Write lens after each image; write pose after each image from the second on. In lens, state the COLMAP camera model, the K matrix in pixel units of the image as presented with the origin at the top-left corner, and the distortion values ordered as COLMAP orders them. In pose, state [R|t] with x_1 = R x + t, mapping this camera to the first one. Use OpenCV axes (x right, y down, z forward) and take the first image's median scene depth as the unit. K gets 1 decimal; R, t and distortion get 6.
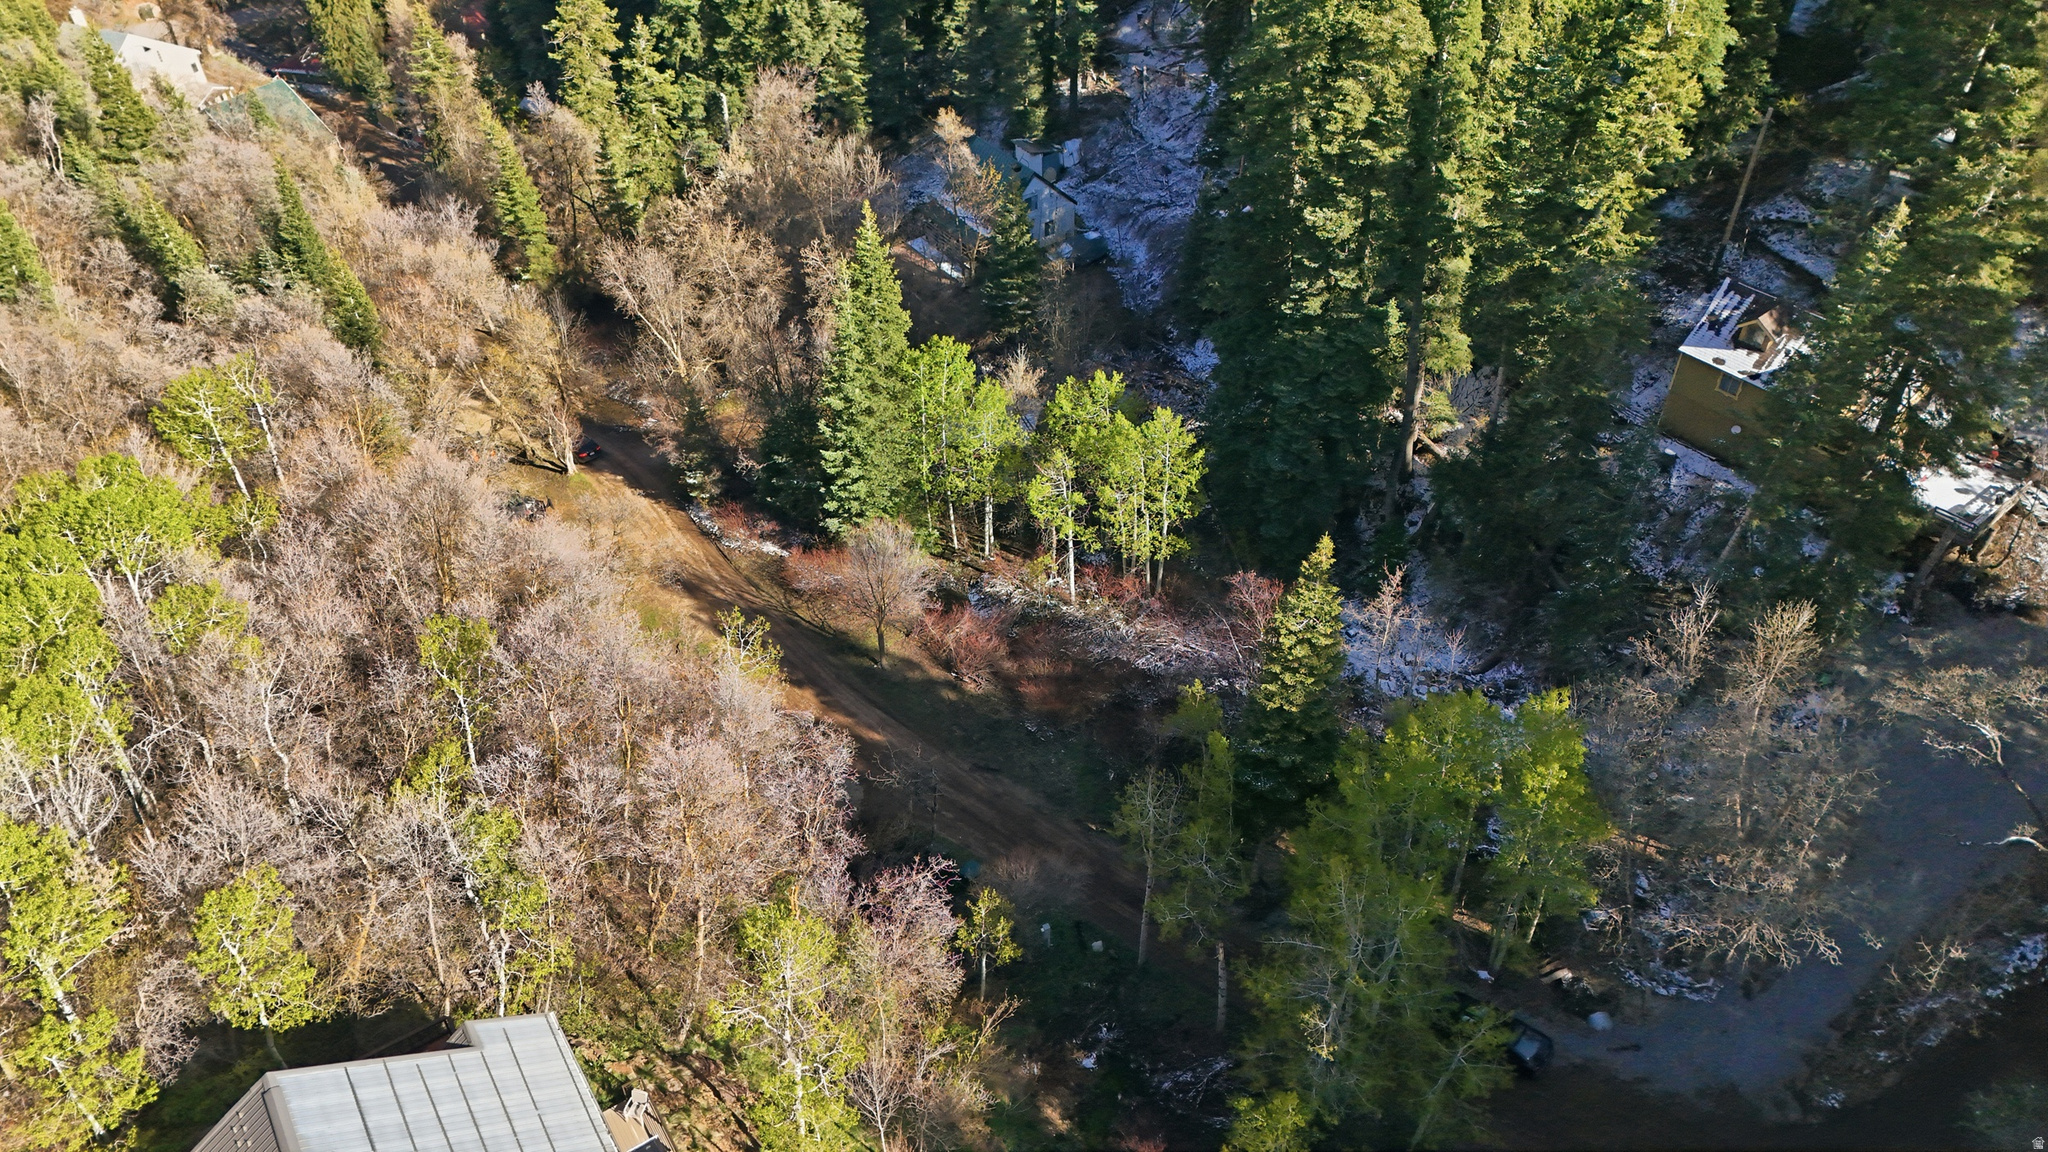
lens RADIAL K [[1504.6, 0, 1021.5], [0, 1504.6, 575.6], [0, 0, 1]] dist [0.072765, -0.063093]
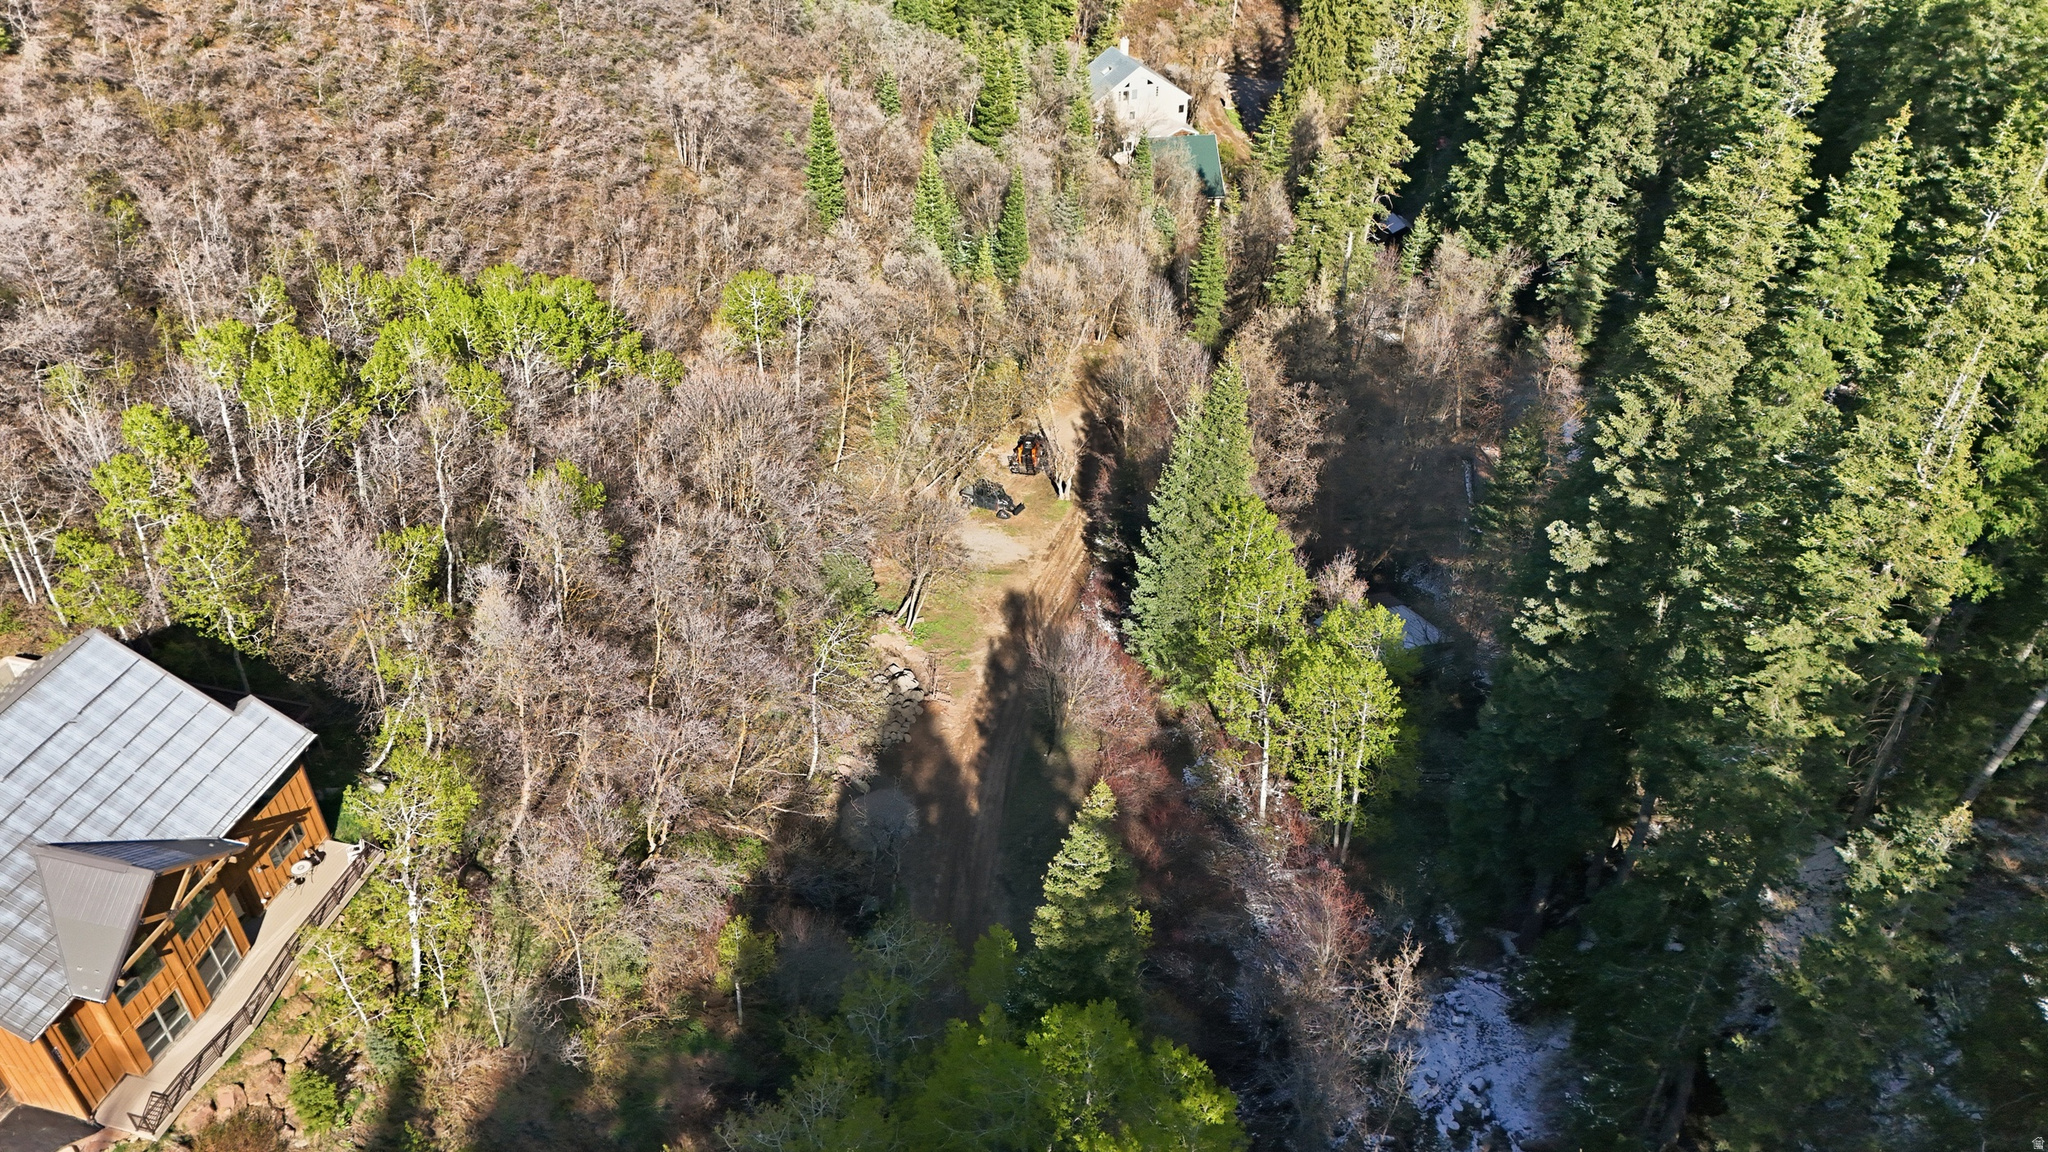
lens RADIAL K [[1504.6, 0, 1018.2], [0, 1504.6, 578.6], [0, 0, 1]] dist [0.072765, -0.063093]
pose [[0.688226, 0.452323, -0.567229, 0.475375], [-0.497363, 0.863367, 0.085014, -0.138078], [0.528180, 0.223610, 0.819161, 0.163372]]
